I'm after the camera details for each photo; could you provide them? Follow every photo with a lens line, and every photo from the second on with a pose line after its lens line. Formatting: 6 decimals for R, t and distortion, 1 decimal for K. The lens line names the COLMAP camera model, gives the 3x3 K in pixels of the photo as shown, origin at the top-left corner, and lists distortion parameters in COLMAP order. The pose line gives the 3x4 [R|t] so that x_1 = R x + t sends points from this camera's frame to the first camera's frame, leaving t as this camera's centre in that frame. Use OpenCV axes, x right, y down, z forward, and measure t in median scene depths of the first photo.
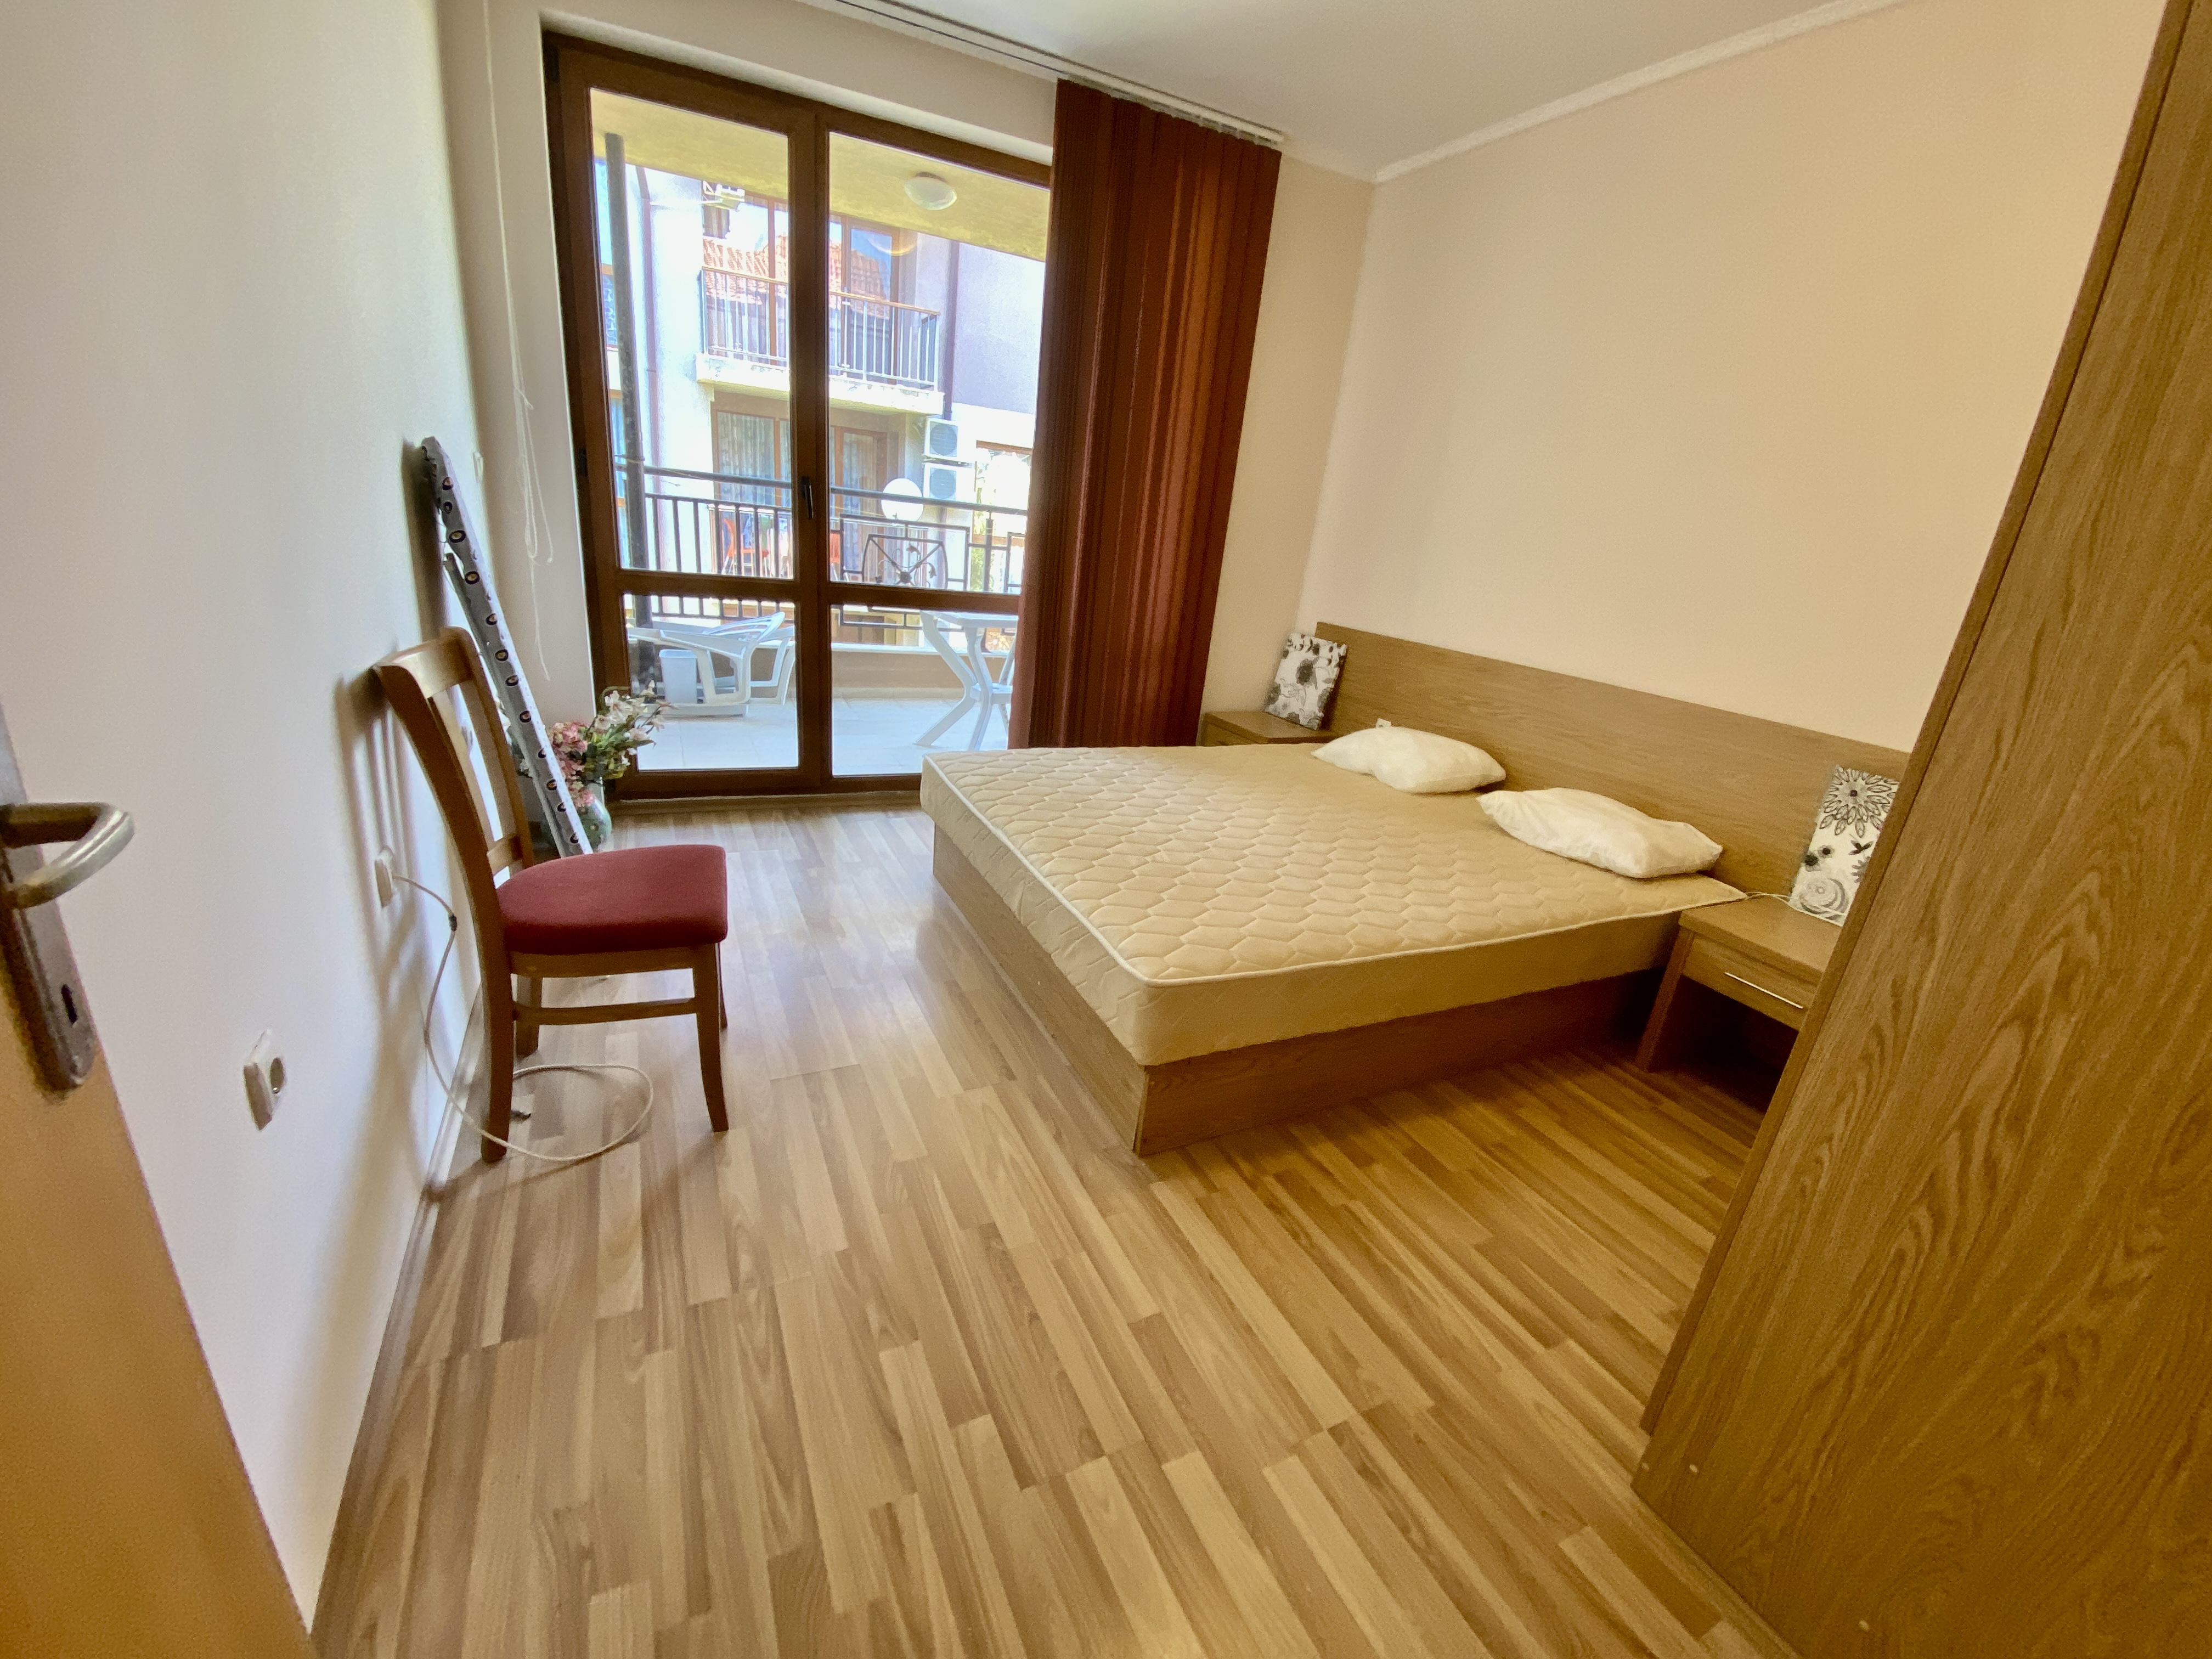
lens RADIAL K [[891.2, 0, 1101.0], [0, 891.2, 842.7], [0, 0, 1]] dist [0.011920, -0.017953]
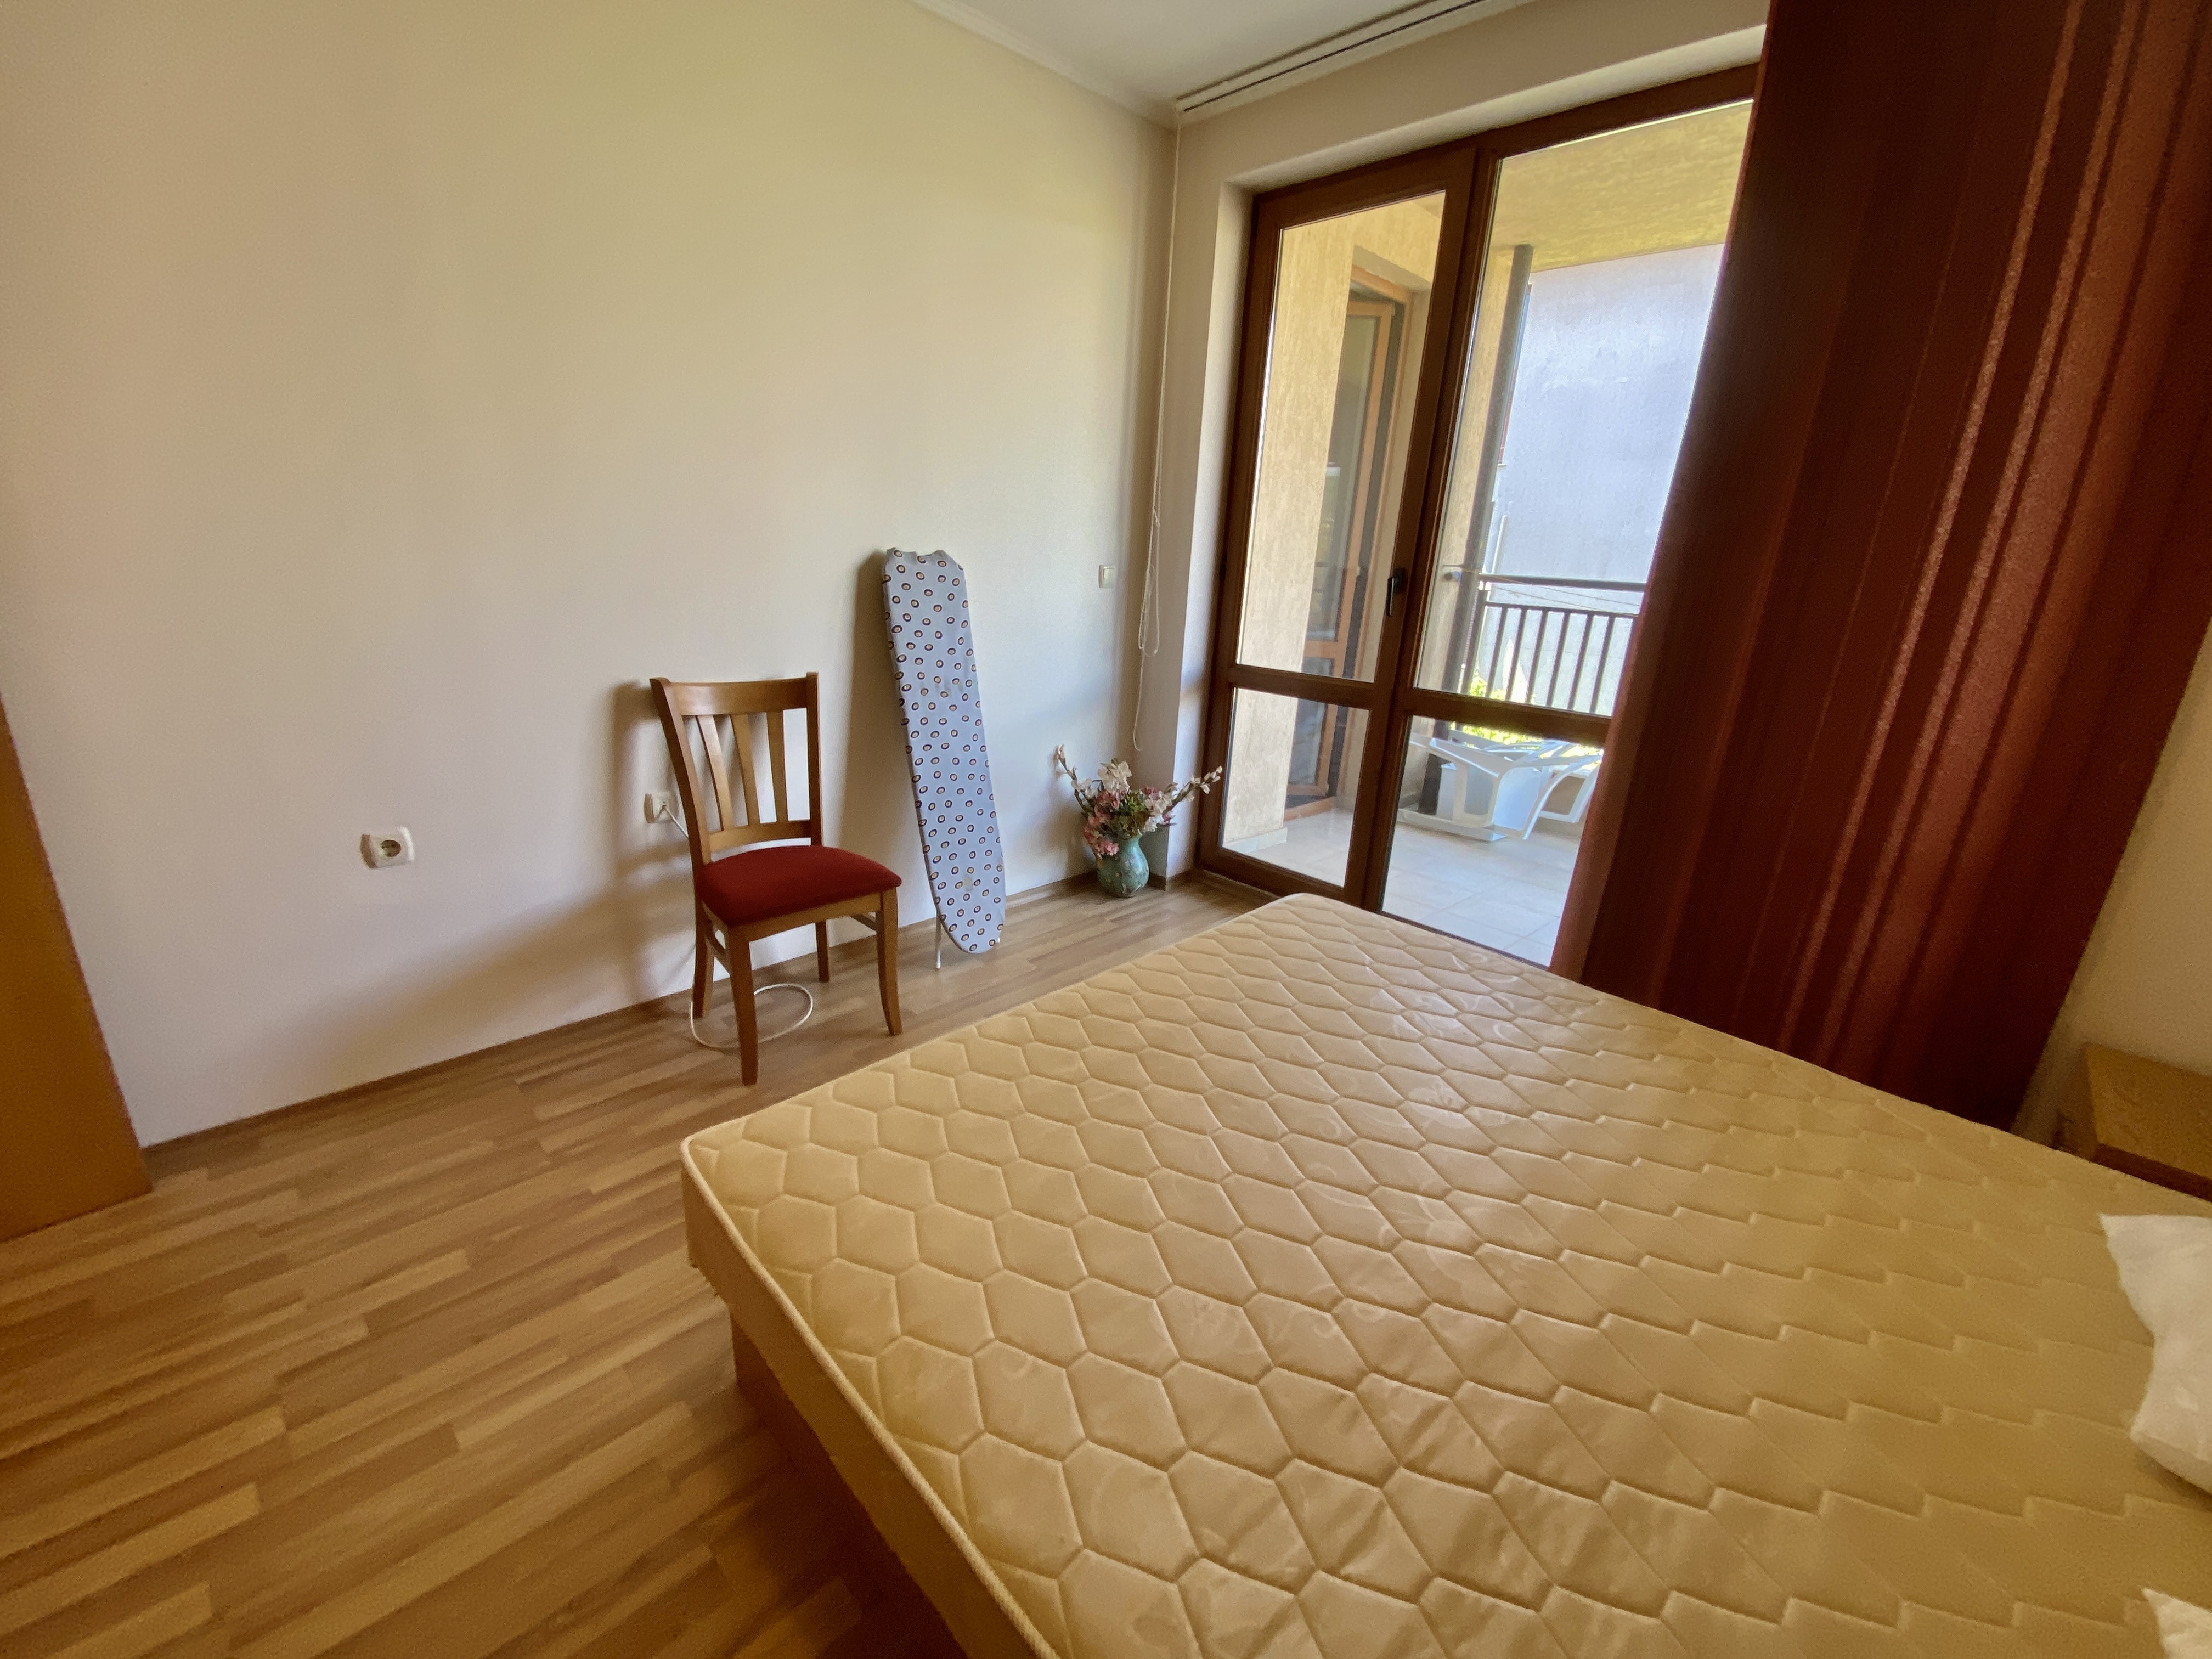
lens RADIAL K [[891.2, 0, 1101.0], [0, 891.2, 842.7], [0, 0, 1]] dist [0.011920, -0.017953]
pose [[0.331889, 0.229608, -0.914948, 0.696548], [-0.349783, 0.930736, 0.106690, -0.250643], [0.876072, 0.284624, 0.389214, 0.786648]]
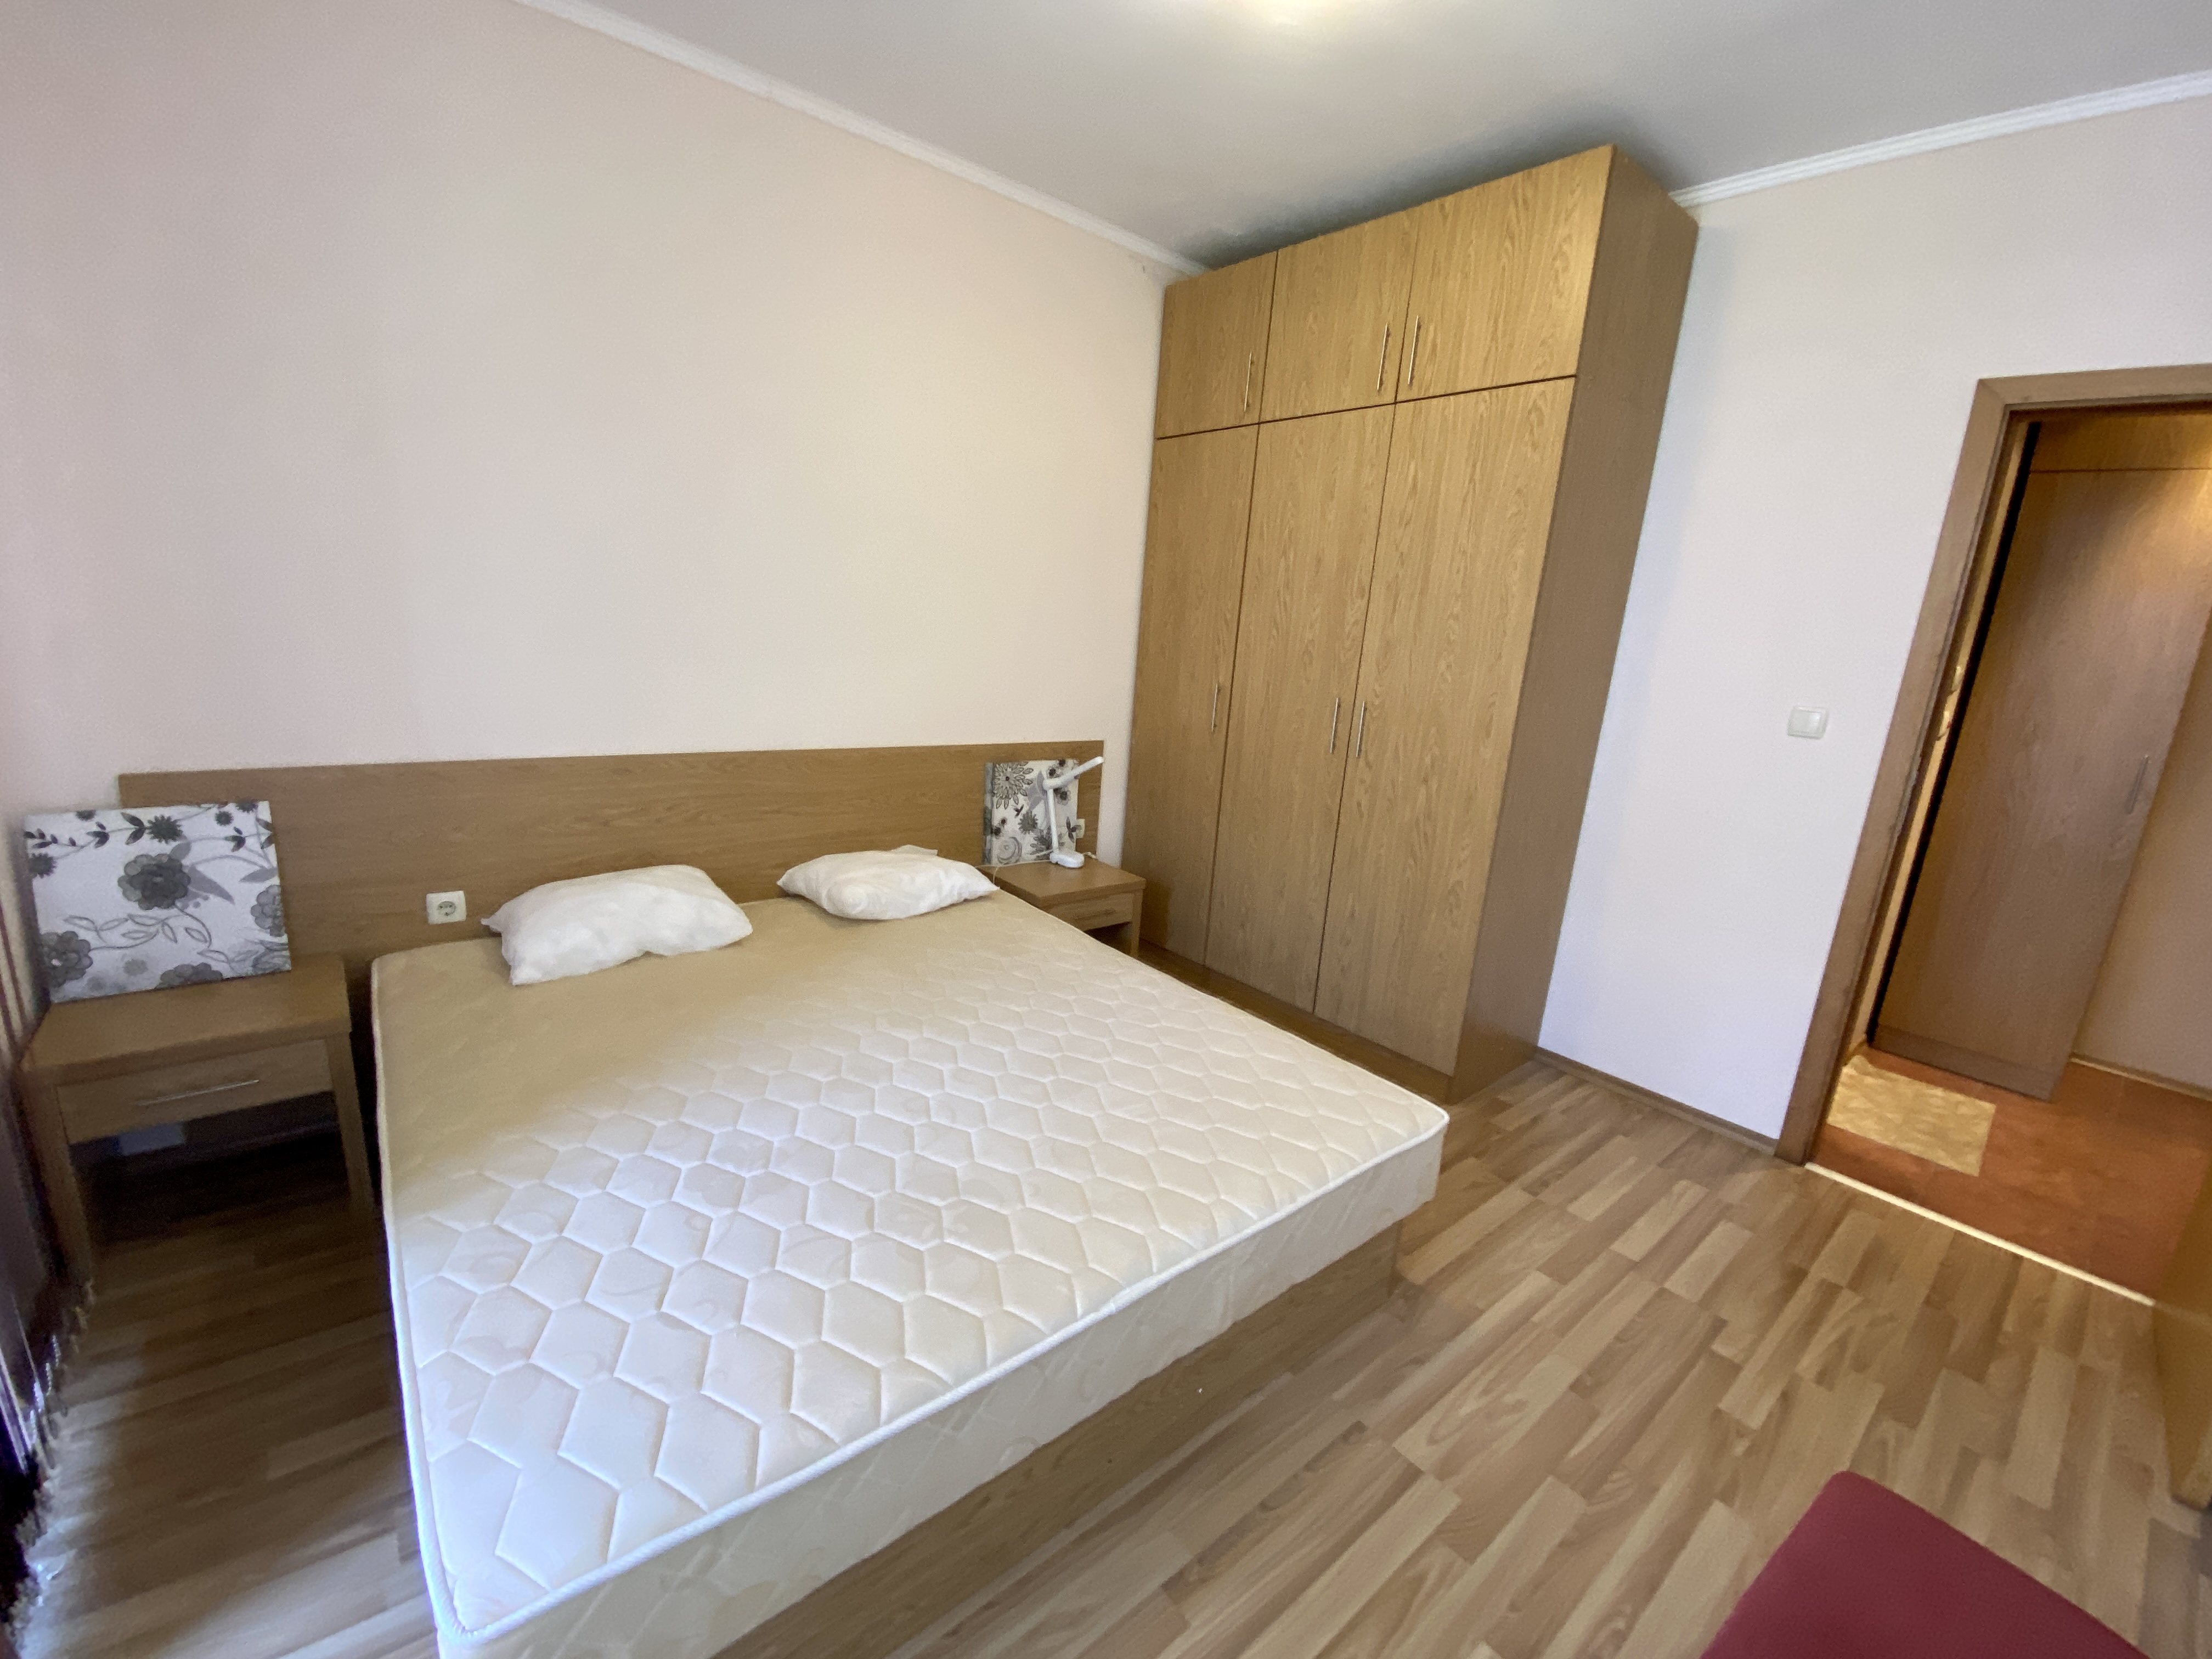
lens RADIAL K [[909.2, 0, 1082.3], [0, 909.2, 840.4], [0, 0, 1]] dist [0.002103, -0.014745]
pose [[-0.220324, -0.330786, 0.917626, -0.608560], [0.251101, 0.889804, 0.381046, -0.542370], [-0.942553, 0.314371, -0.112984, 1.196331]]
